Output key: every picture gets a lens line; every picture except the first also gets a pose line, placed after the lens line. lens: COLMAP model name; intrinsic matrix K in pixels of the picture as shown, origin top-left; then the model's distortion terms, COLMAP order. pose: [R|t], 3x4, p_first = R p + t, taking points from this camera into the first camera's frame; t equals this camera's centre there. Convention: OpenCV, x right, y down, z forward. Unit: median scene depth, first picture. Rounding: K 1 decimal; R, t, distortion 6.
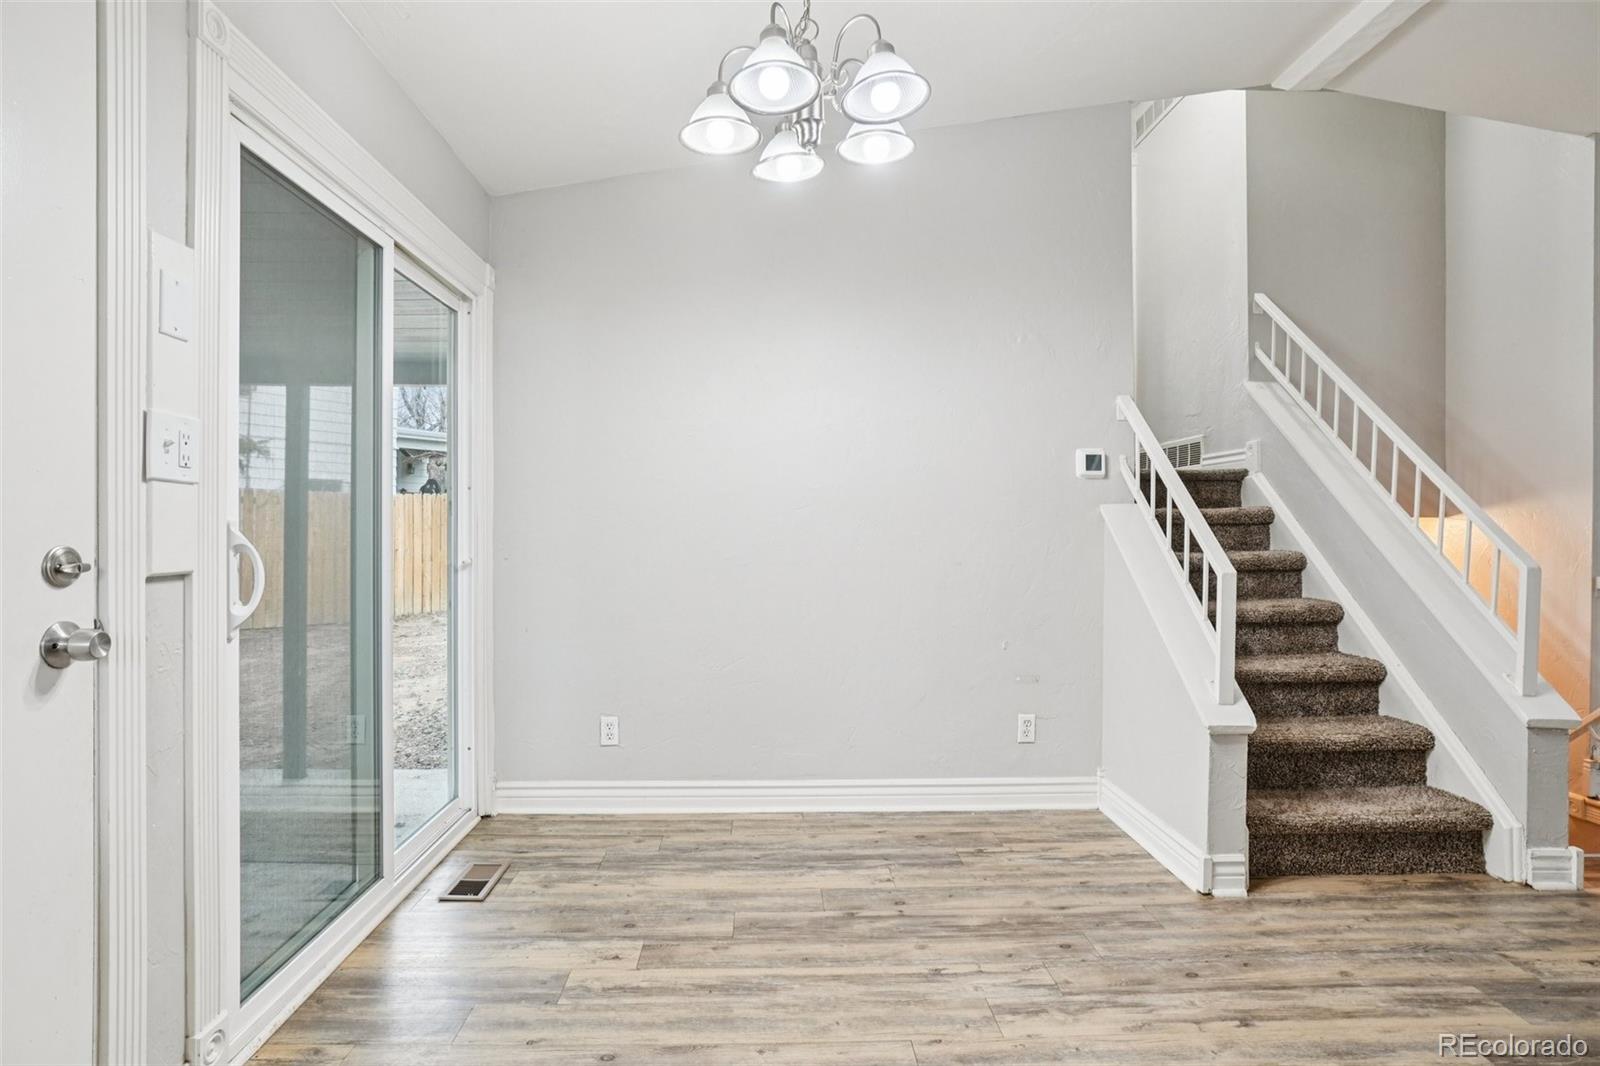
lens RADIAL K [[836.2, 0, 798.6], [0, 836.2, 502.1], [0, 0, 1]] dist [-0.027101, 0.002848]
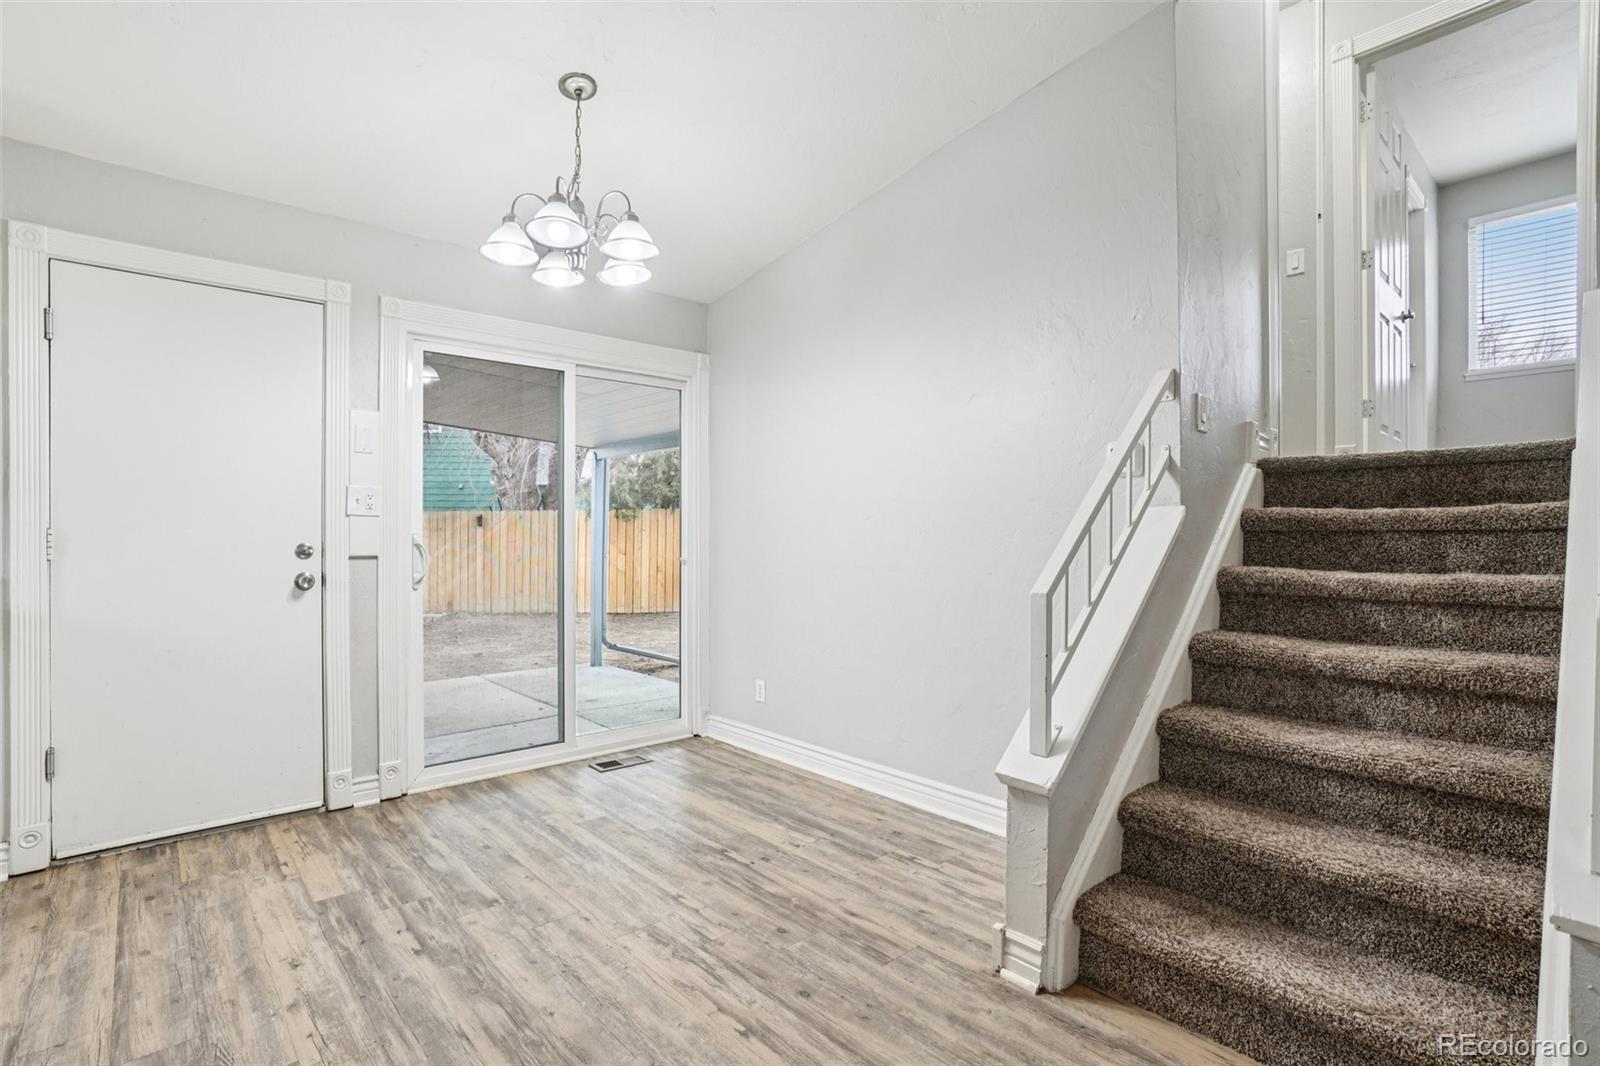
lens RADIAL K [[795.3, 0, 808.7], [0, 795.3, 503.0], [0, 0, 1]] dist [-0.052550, 0.021294]
pose [[0.627333, -0.030187, -0.778166, 0.956575], [0.023925, 0.999524, -0.019487, 0.006604], [0.778384, -0.006393, 0.627757, 0.332242]]
